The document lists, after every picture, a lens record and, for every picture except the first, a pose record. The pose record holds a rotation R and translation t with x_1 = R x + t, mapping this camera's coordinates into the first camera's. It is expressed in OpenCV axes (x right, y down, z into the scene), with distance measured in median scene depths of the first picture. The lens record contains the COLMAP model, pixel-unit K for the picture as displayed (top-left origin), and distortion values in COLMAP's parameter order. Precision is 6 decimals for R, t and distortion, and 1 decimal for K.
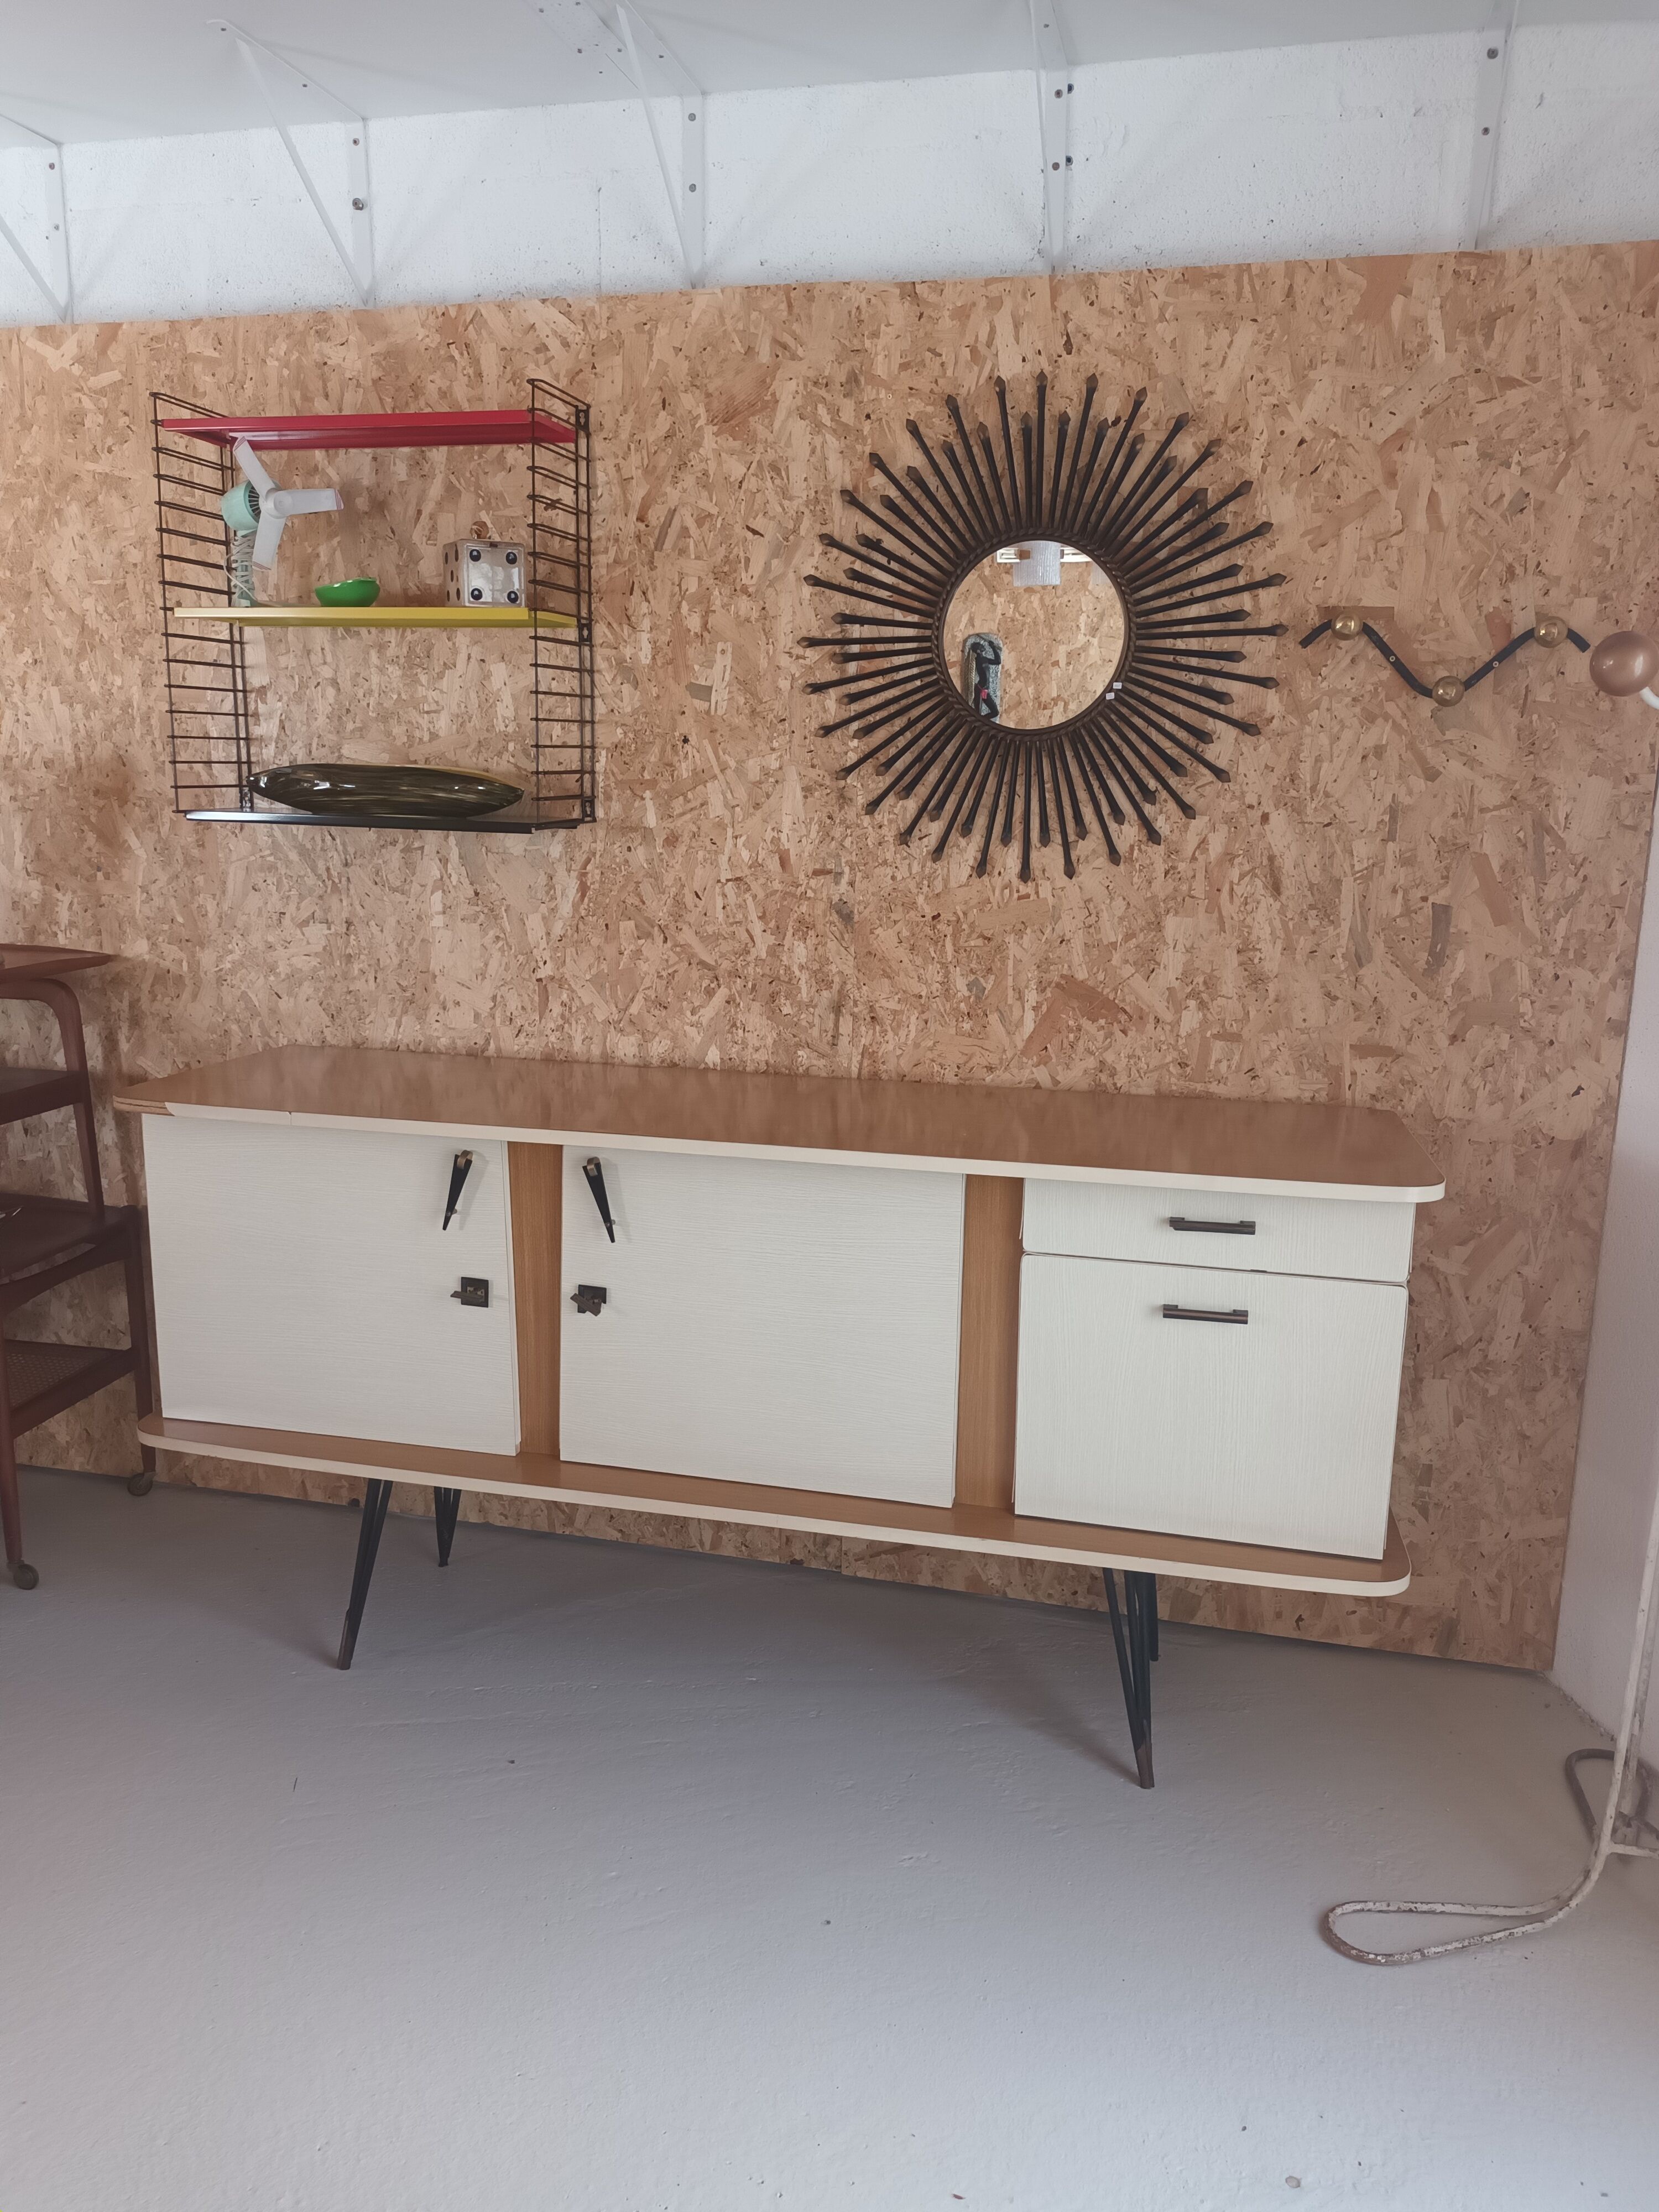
lens RADIAL K [[1623.4, 0, 823.2], [0, 1623.4, 1120.8], [0, 0, 1]] dist [0.103175, -0.204770]
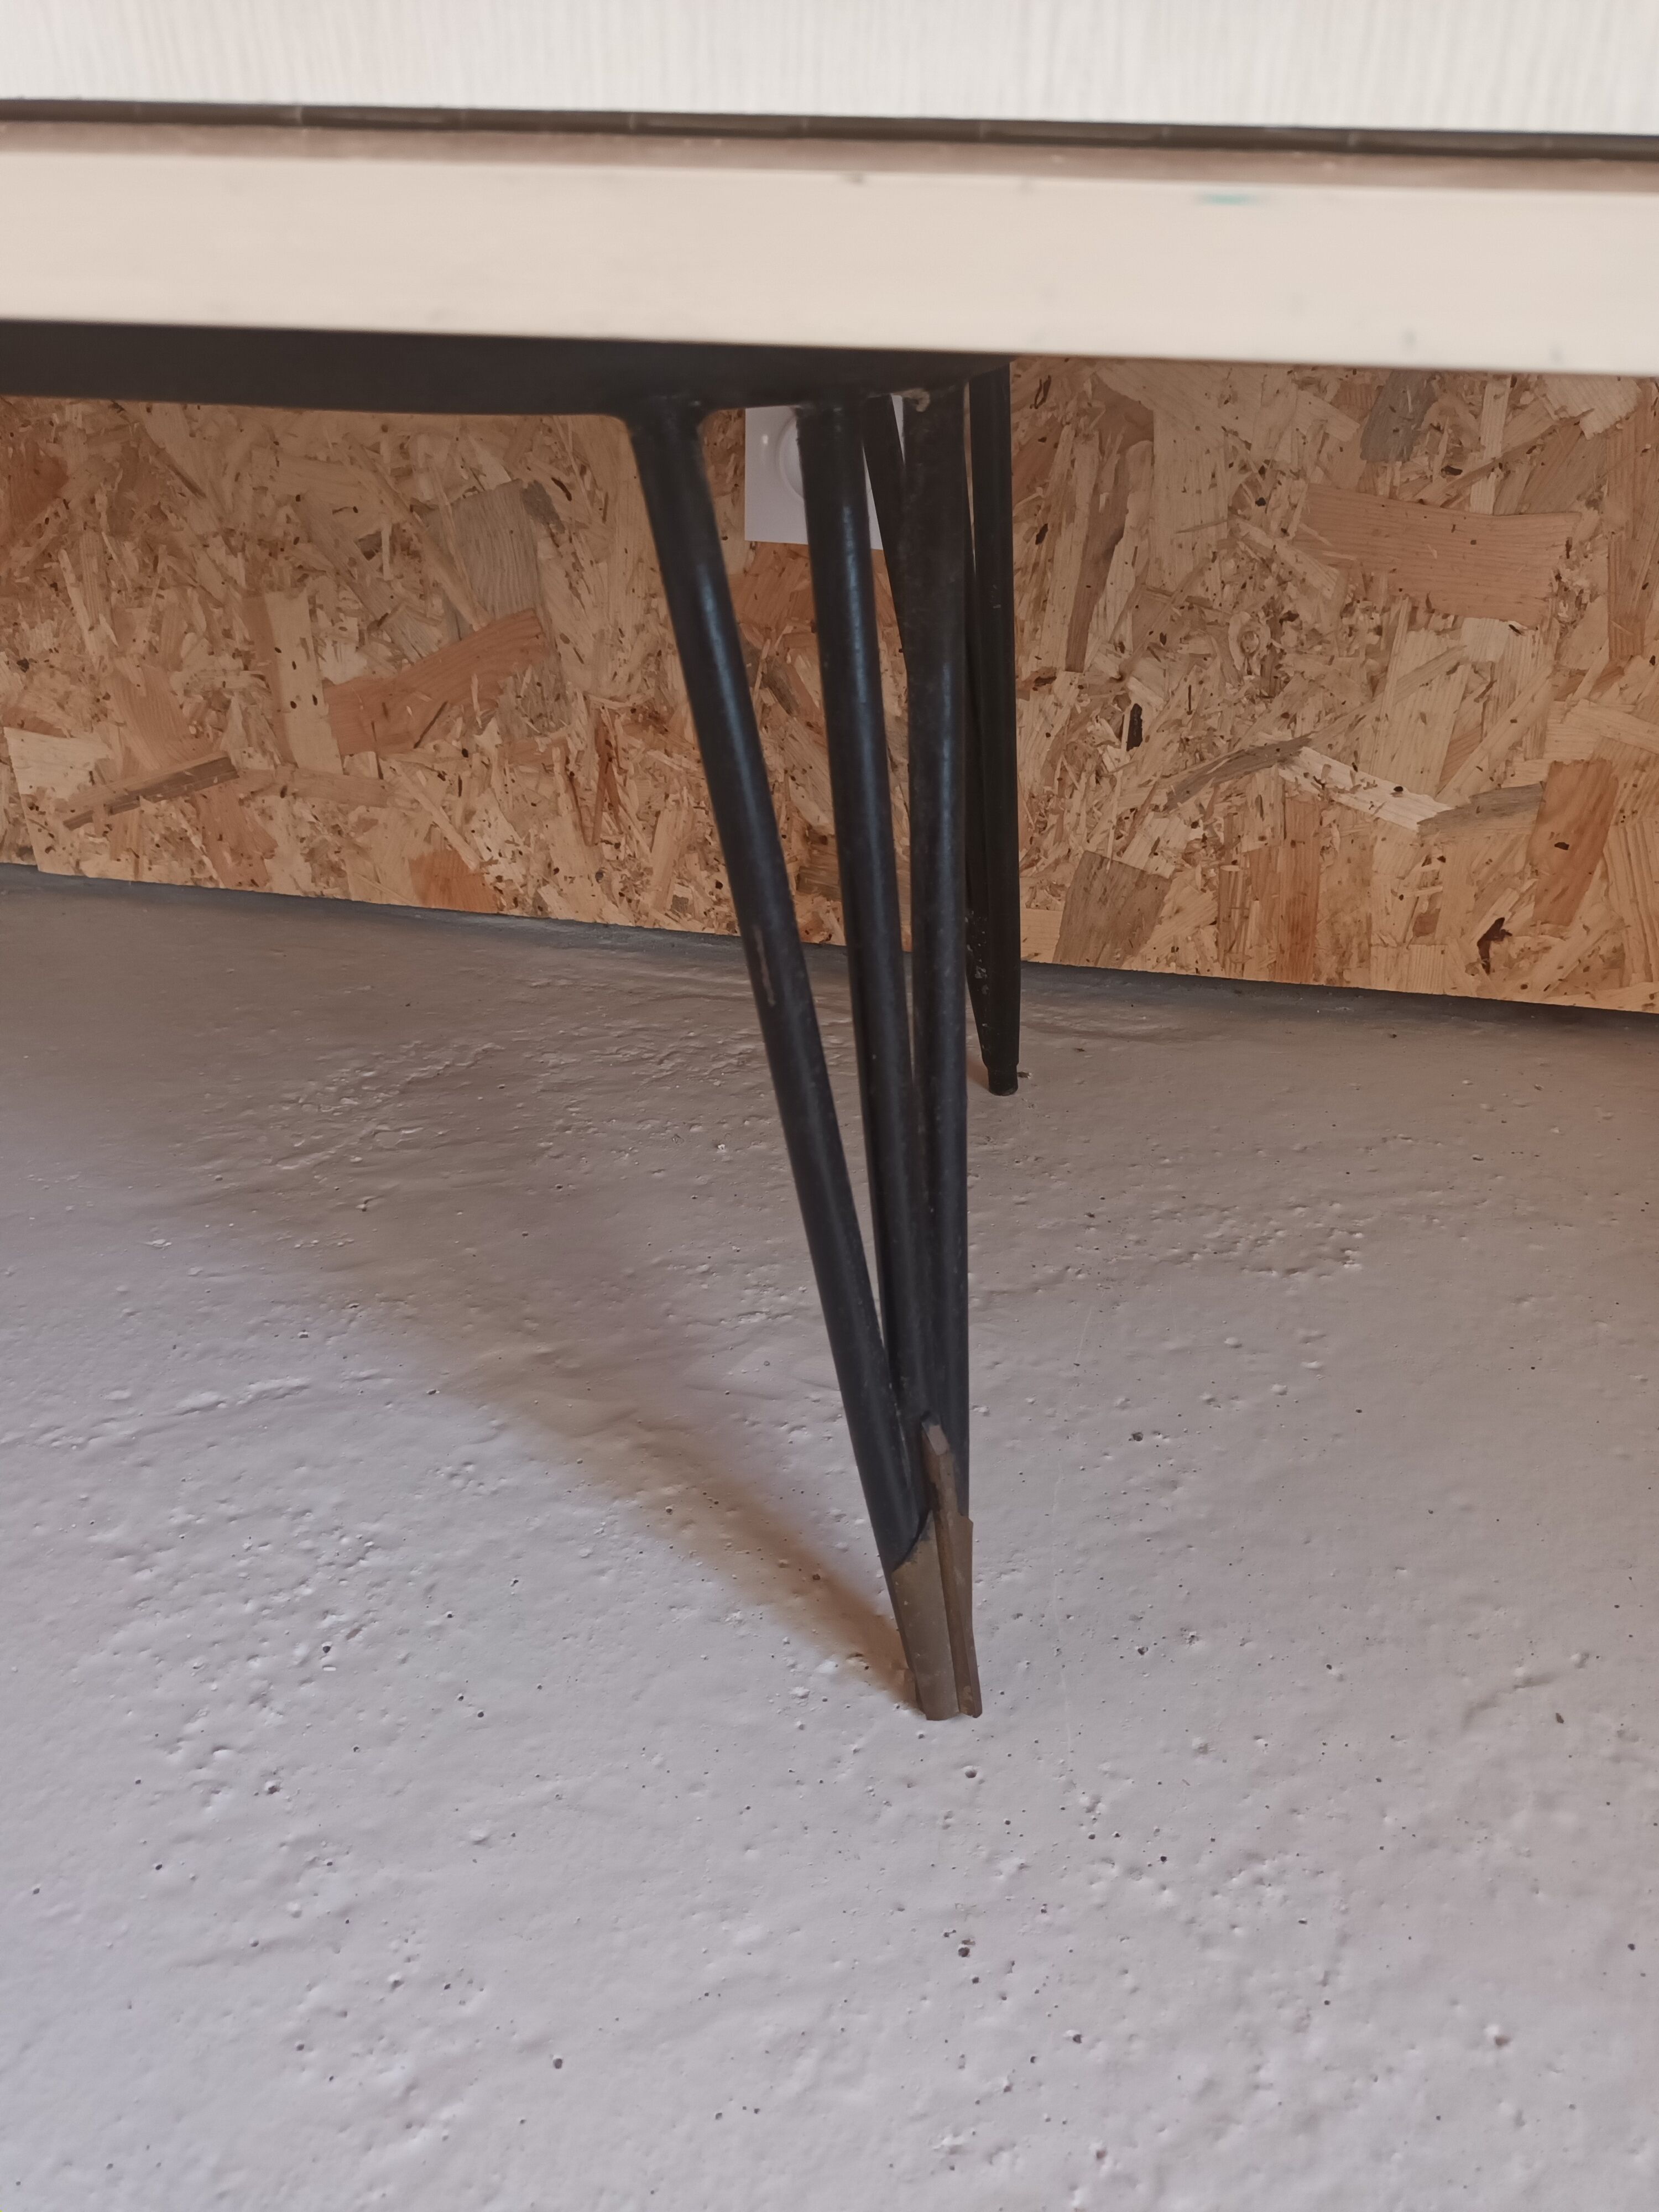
lens RADIAL K [[1642.5, 0, 823.4], [0, 1642.5, 1118.6], [0, 0, 1]] dist [0.049589, -0.073854]
pose [[0.996476, -0.044810, 0.070909, 0.151452], [0.017689, 0.938600, 0.344554, 0.236727], [-0.081995, -0.342085, 0.936085, 0.741415]]
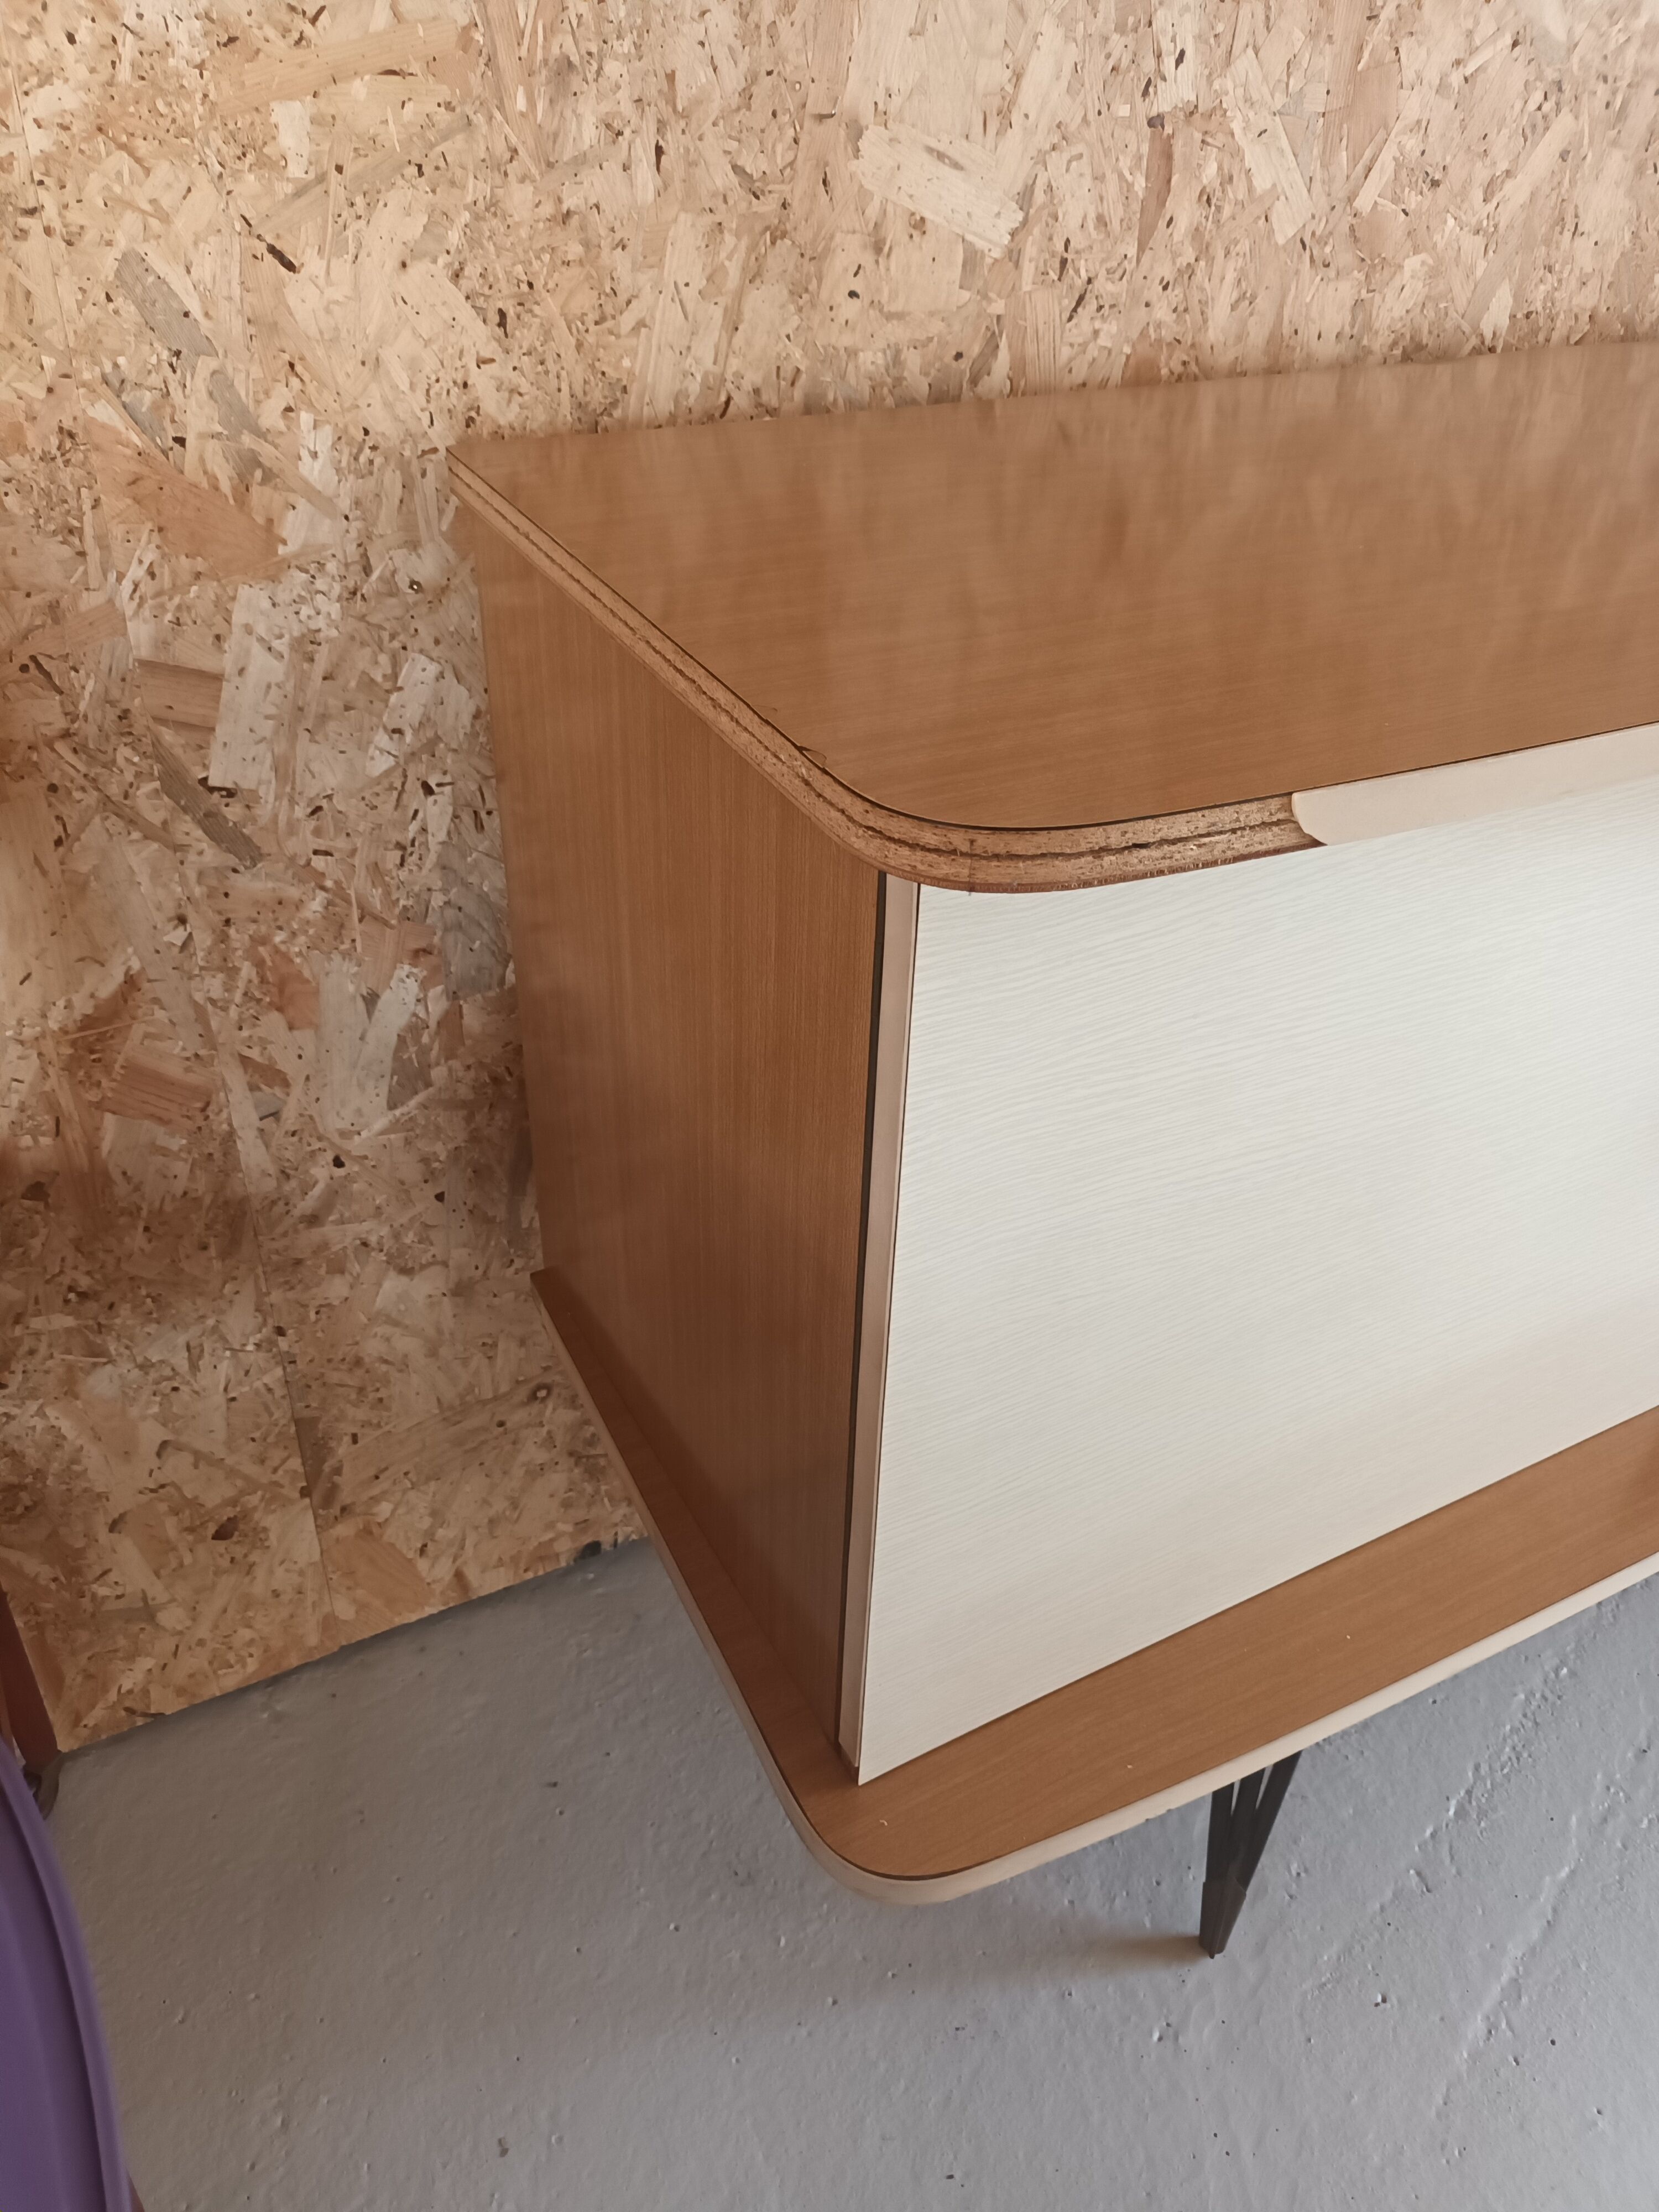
lens RADIAL K [[1666.3, 0, 828.0], [0, 1666.3, 1115.3], [0, 0, 1]] dist [0.001420, -0.006681]
pose [[0.747433, -0.374468, 0.548742, -0.521013], [0.123613, 0.889966, 0.438953, -0.067712], [-0.652736, -0.260256, 0.711479, 0.801161]]
